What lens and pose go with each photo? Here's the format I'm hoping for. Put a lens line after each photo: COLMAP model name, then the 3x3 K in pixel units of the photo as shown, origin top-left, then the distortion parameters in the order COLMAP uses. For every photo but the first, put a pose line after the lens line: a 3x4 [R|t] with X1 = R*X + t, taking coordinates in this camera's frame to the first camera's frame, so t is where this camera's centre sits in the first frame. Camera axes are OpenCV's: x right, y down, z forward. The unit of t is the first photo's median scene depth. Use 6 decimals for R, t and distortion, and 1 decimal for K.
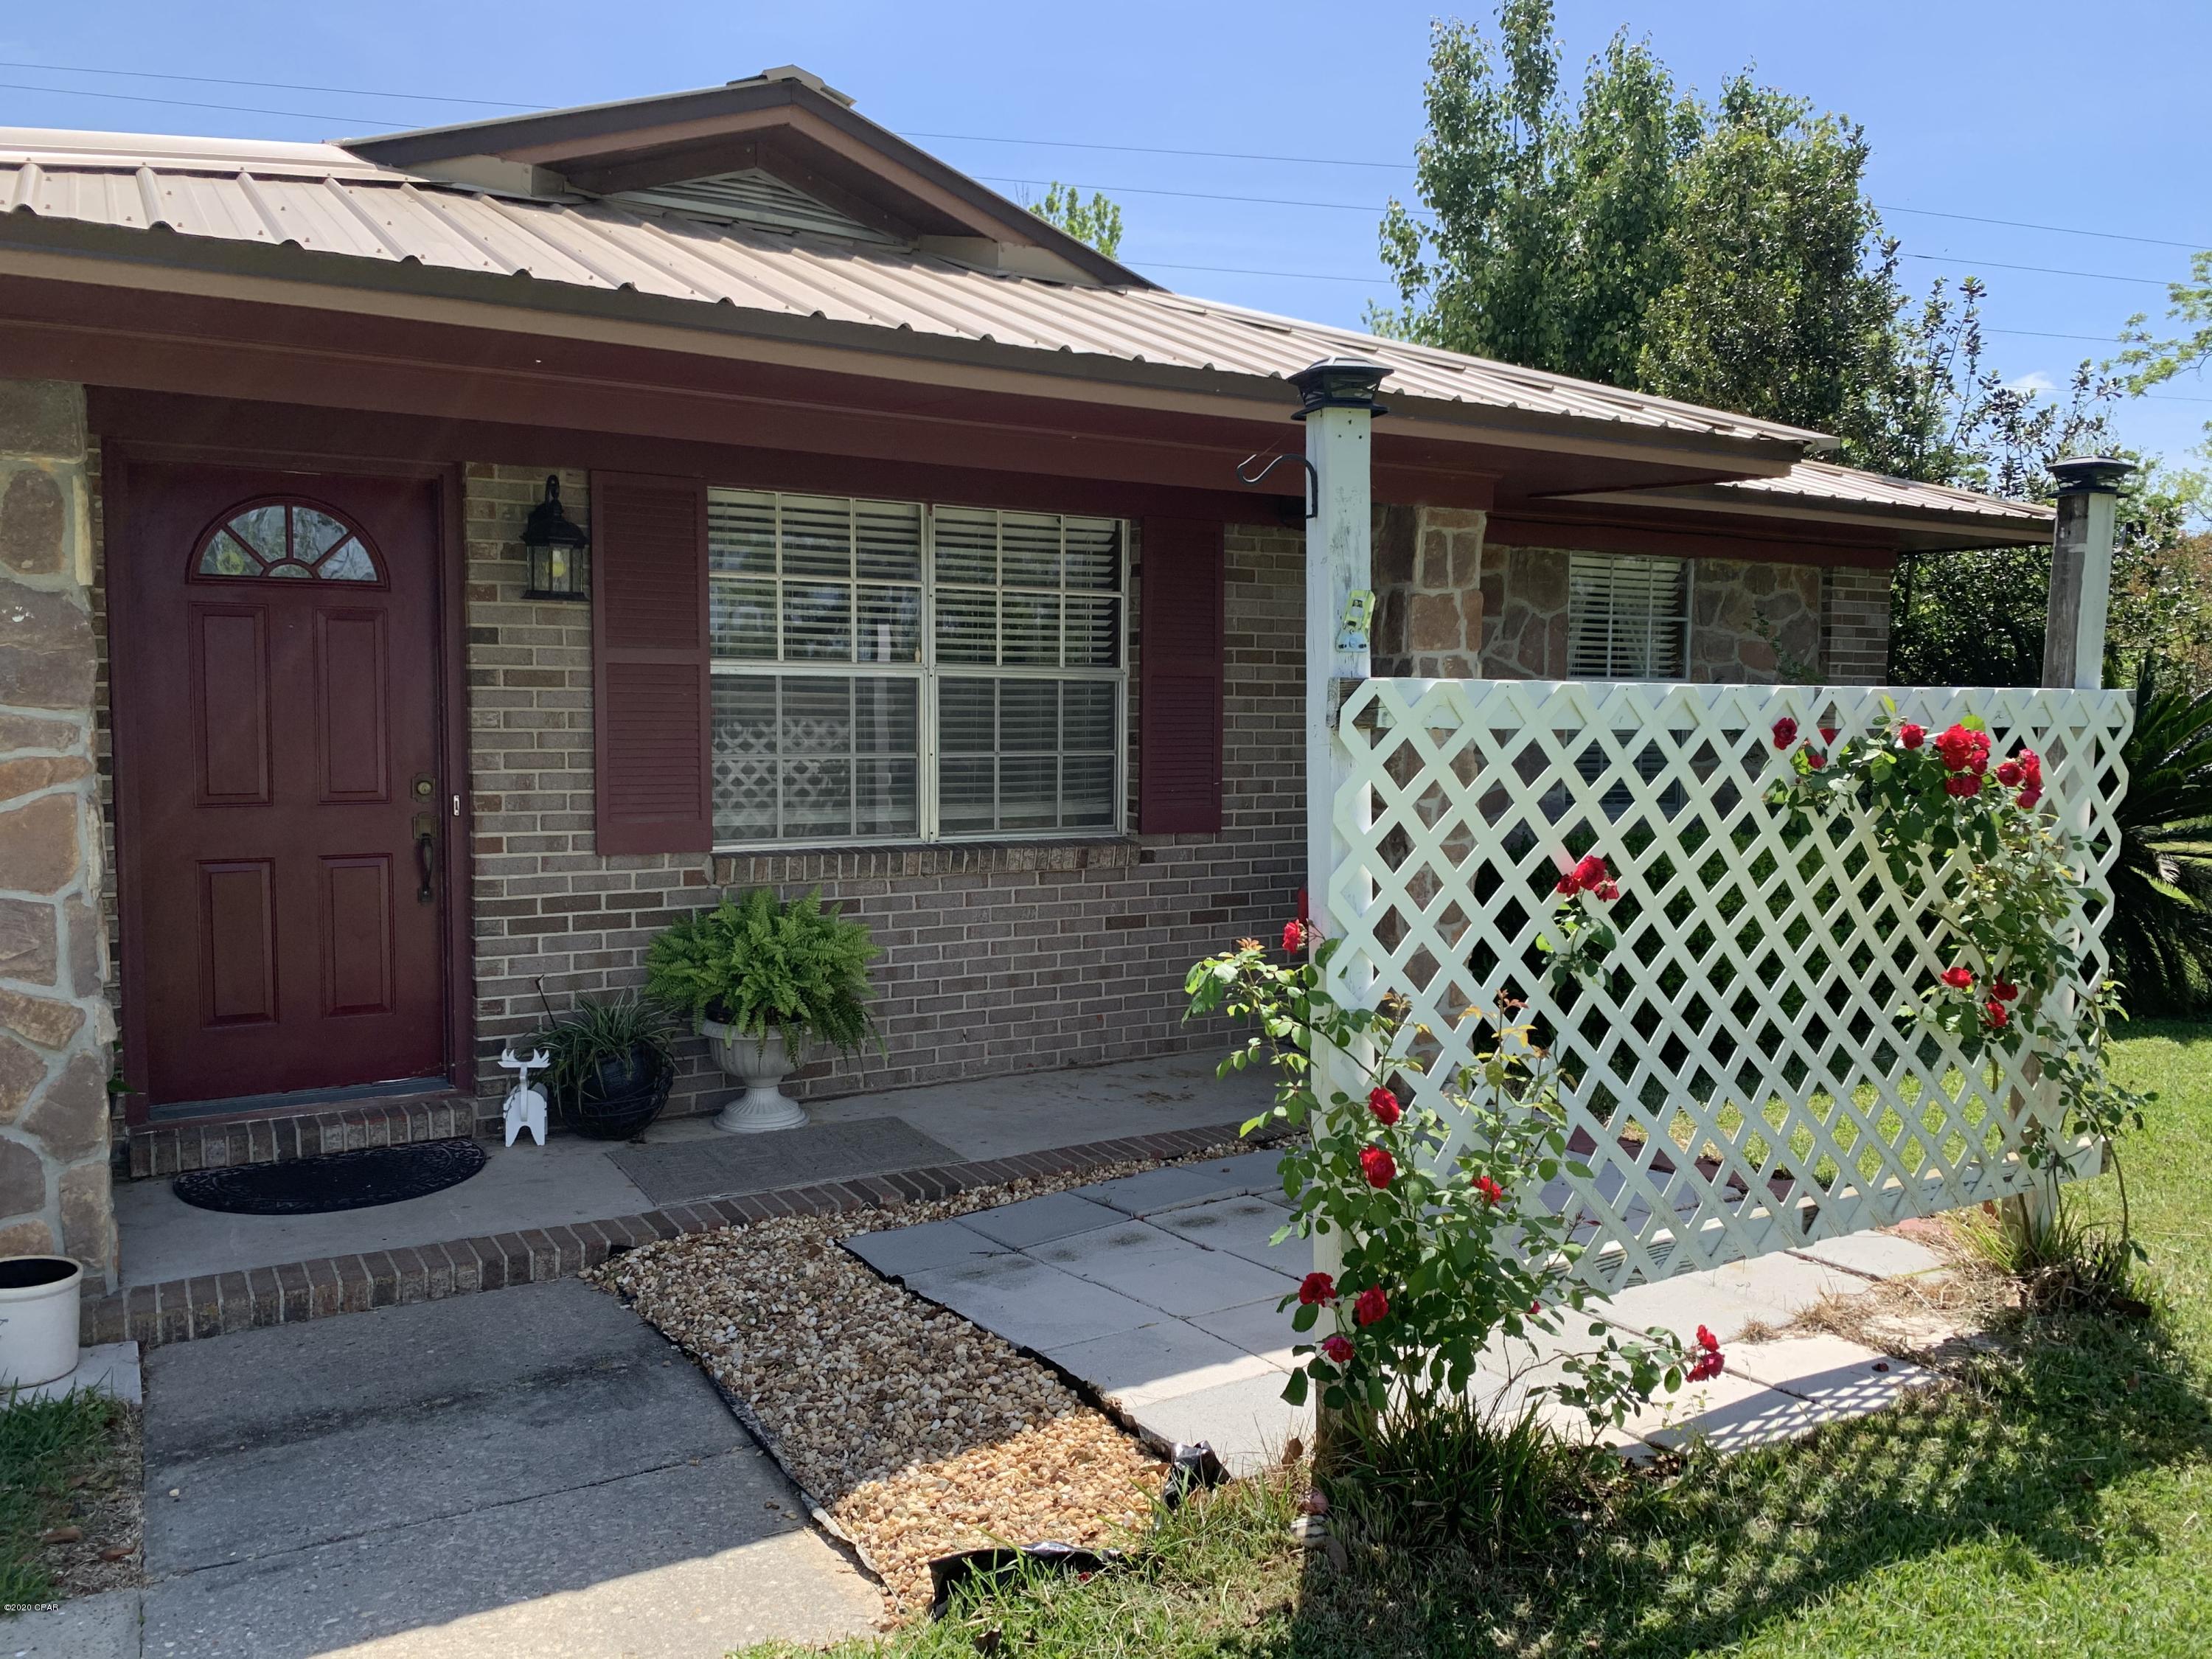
lens RADIAL K [[1712.5, 0, 1103.1], [0, 1712.5, 840.1], [0, 0, 1]] dist [0.033043, -0.047894]
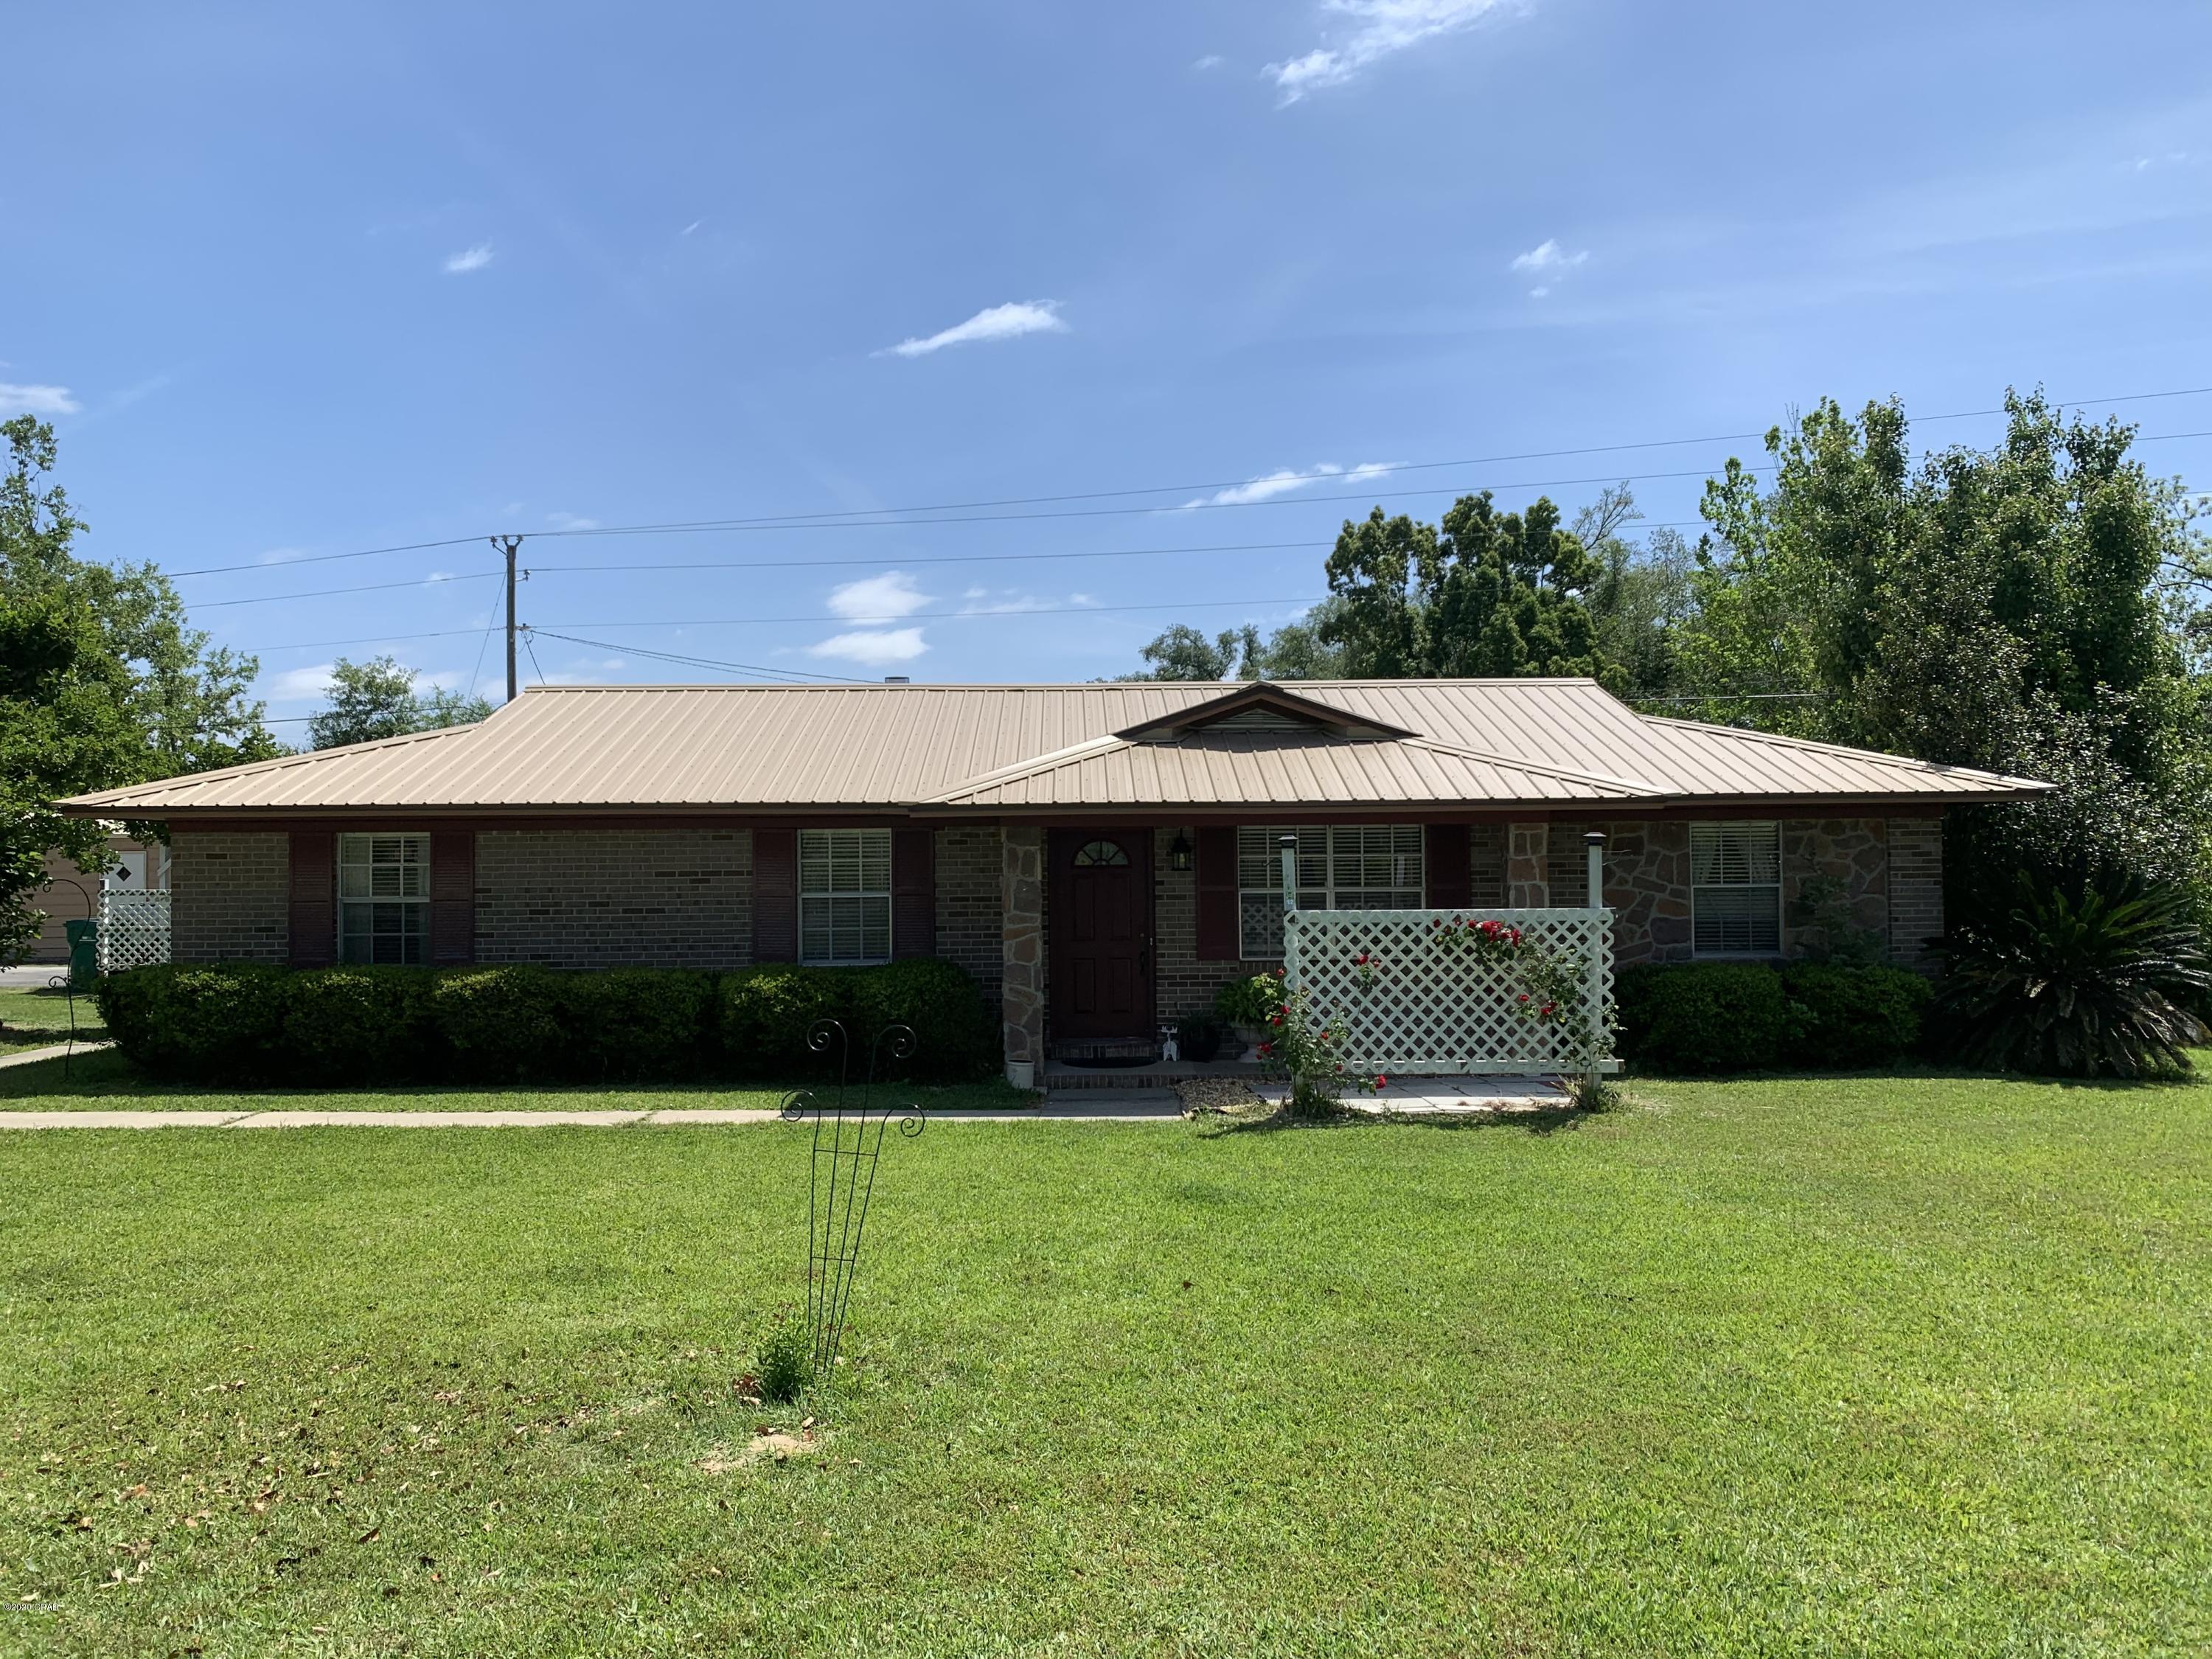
lens RADIAL K [[1712.5, 0, 1104.9], [0, 1712.5, 806.0], [0, 0, 1]] dist [0.033043, -0.047894]
pose [[0.870398, -0.028650, -0.491515, 1.056339], [-0.023784, 0.994693, -0.100098, 0.047042], [0.491775, 0.098815, 0.865097, -1.676581]]
